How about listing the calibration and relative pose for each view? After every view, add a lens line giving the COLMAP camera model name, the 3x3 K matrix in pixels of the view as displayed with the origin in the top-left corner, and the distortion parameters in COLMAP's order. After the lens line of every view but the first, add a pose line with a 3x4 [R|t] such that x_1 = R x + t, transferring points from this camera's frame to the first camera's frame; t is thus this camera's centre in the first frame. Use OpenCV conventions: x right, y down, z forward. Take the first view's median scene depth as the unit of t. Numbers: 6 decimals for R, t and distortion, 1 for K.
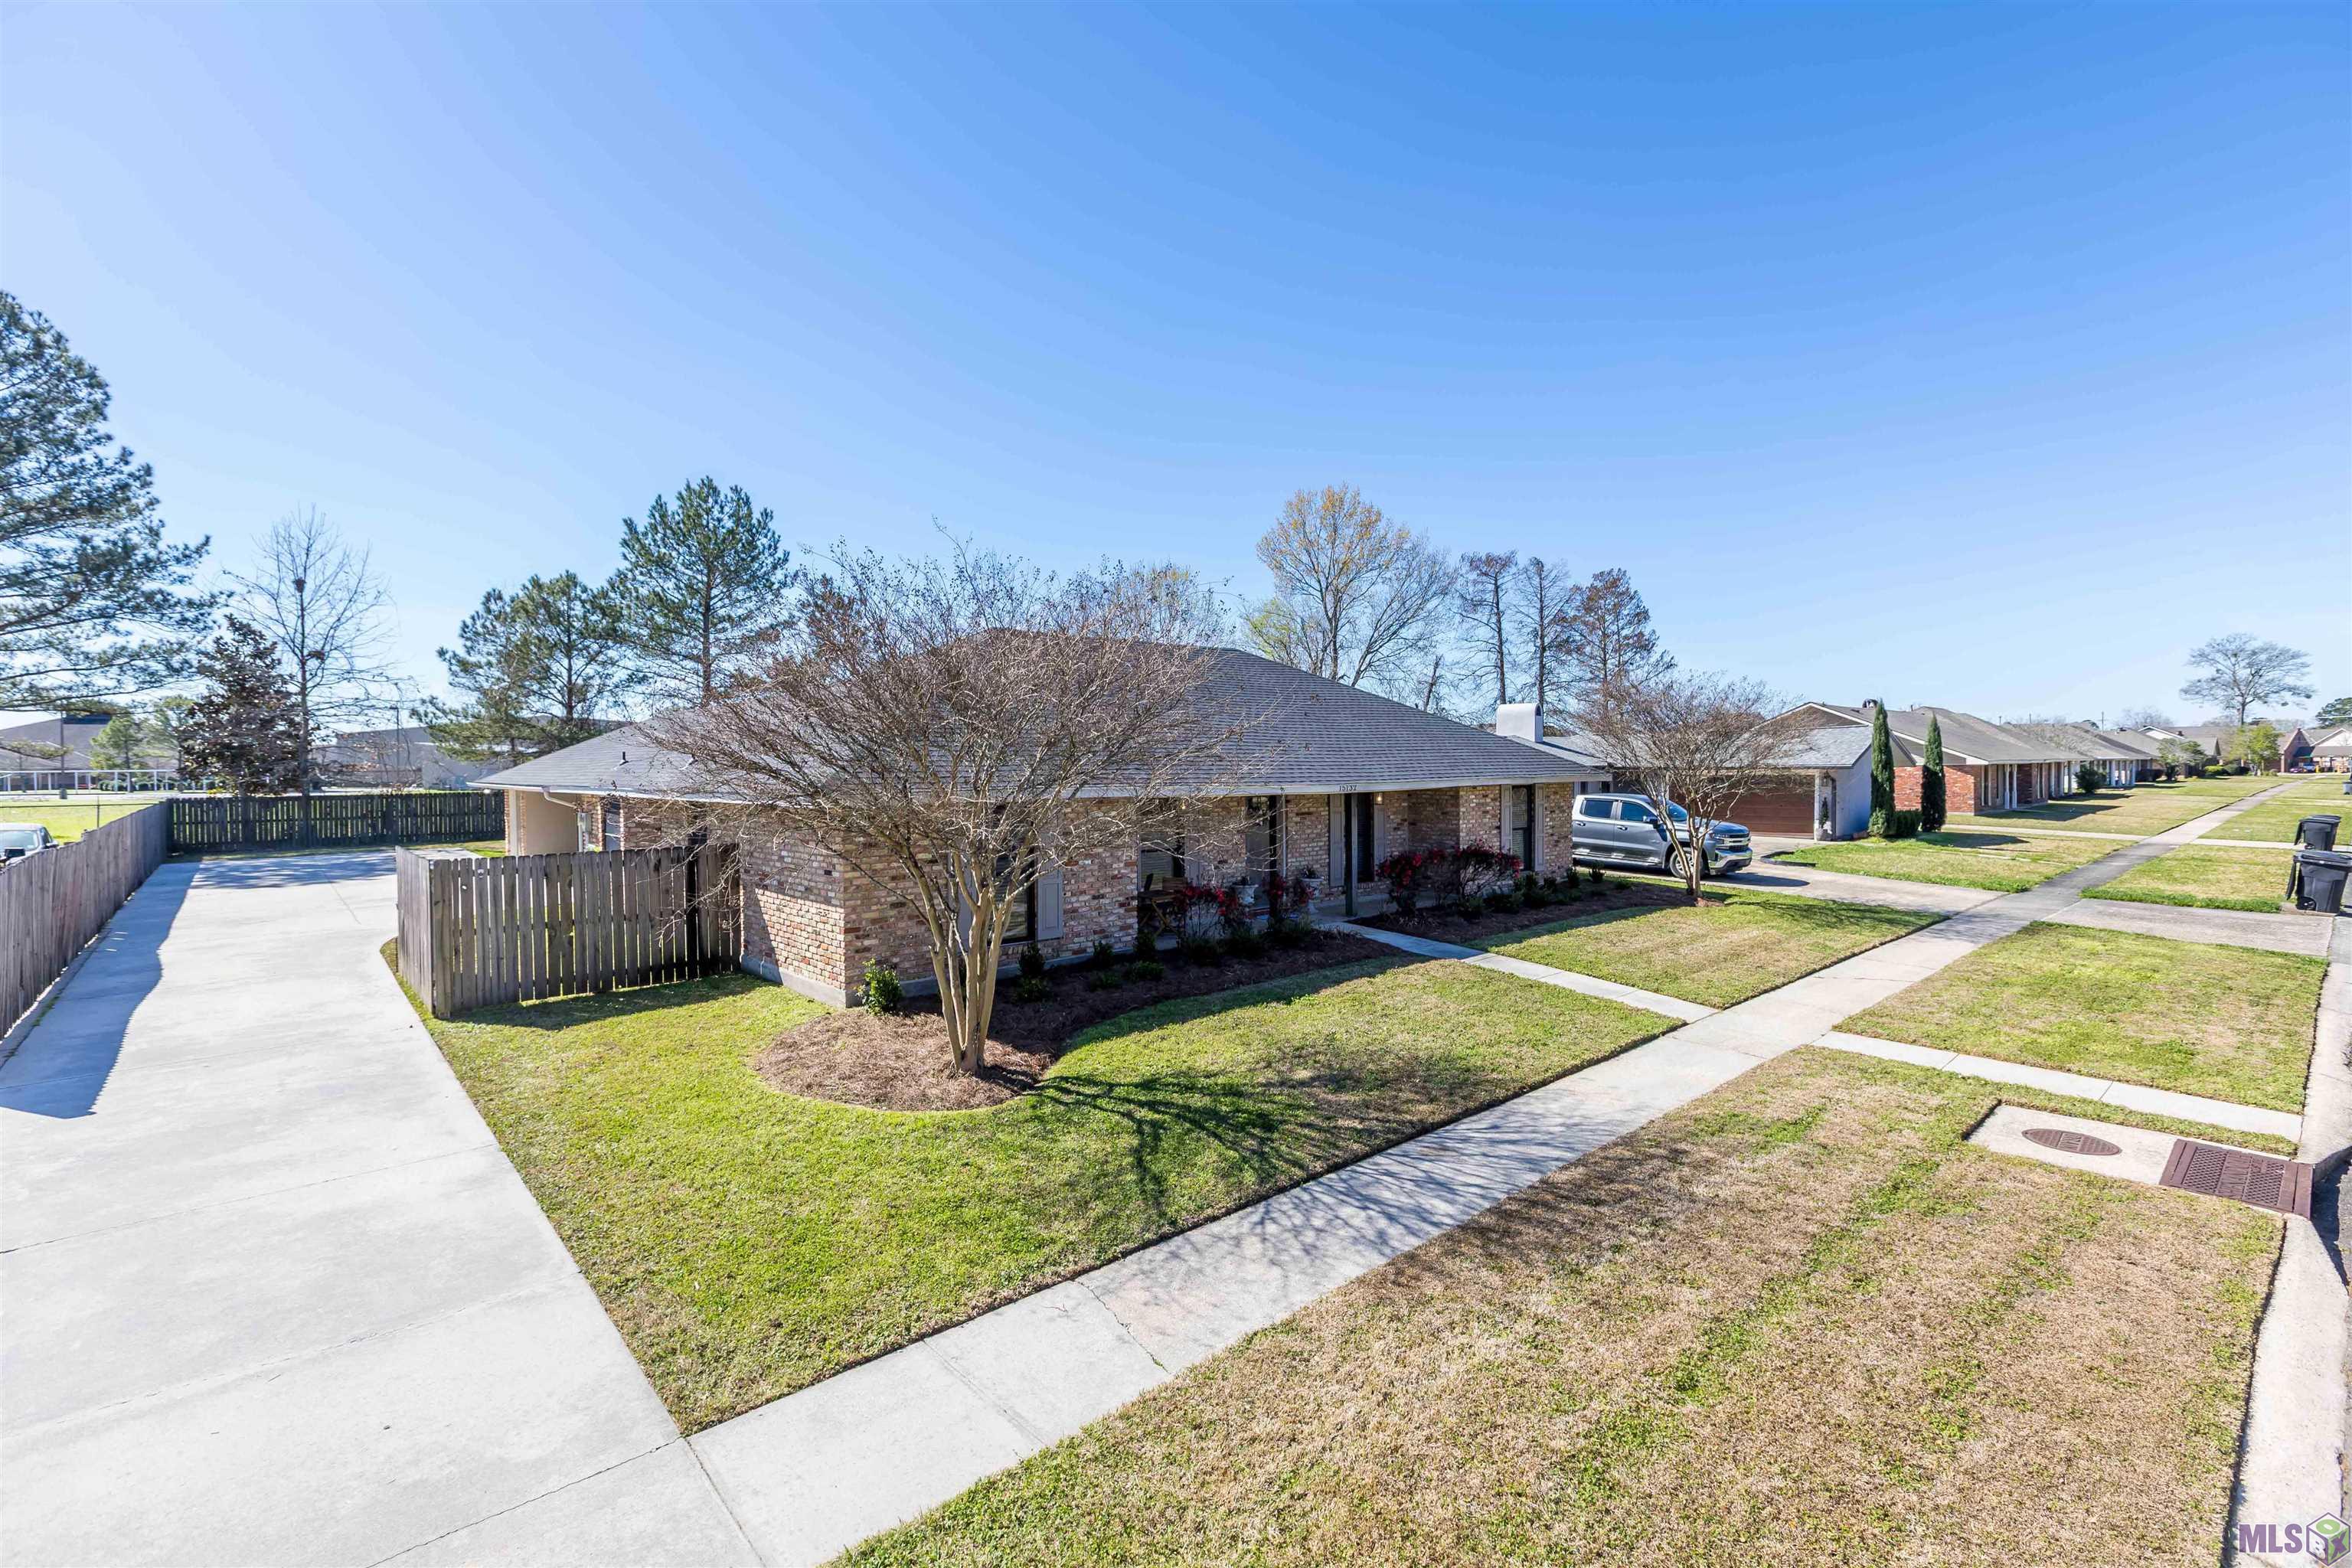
lens RADIAL K [[1055.2, 0, 1164.6], [0, 1055.2, 780.0], [0, 0, 1]] dist [0.004911, 0.000999]
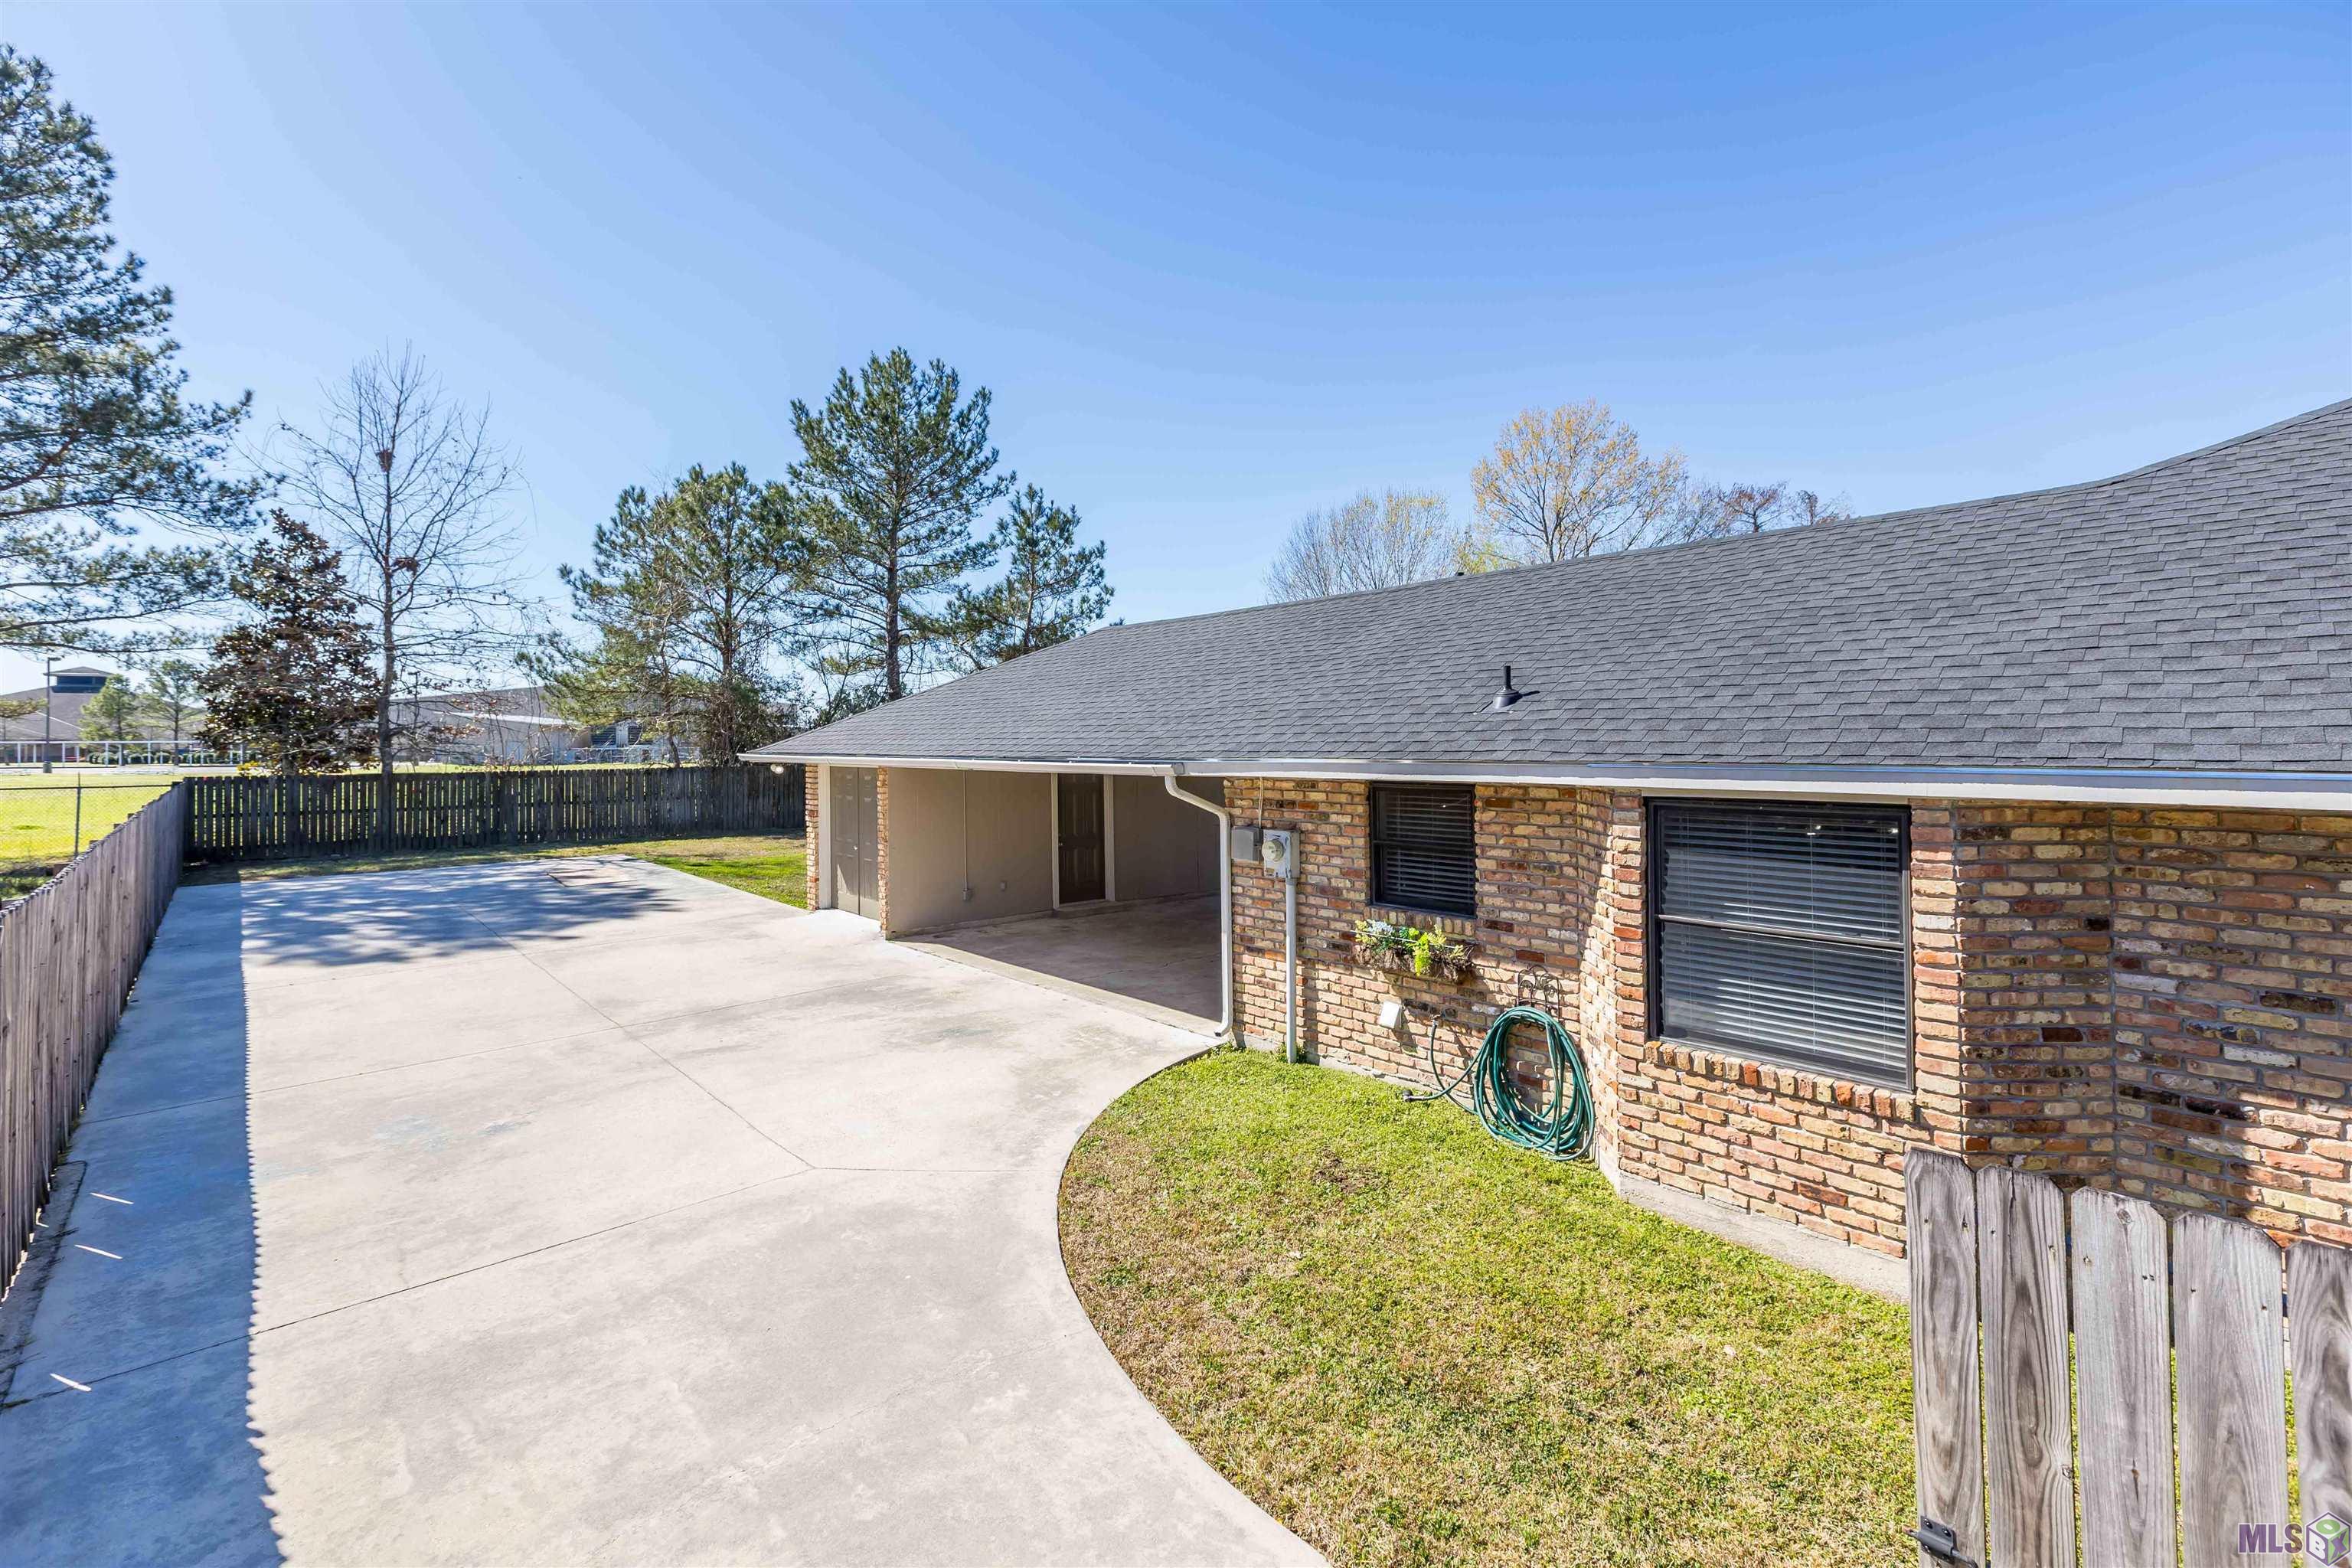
lens RADIAL K [[1055.2, 0, 1131.8], [0, 1055.2, 735.9], [0, 0, 1]] dist [0.004911, 0.000999]
pose [[0.999926, 0.004330, -0.011350, -0.325843], [-0.004564, 0.999777, -0.020638, 0.002600], [0.011258, 0.020689, 0.999723, 0.328922]]
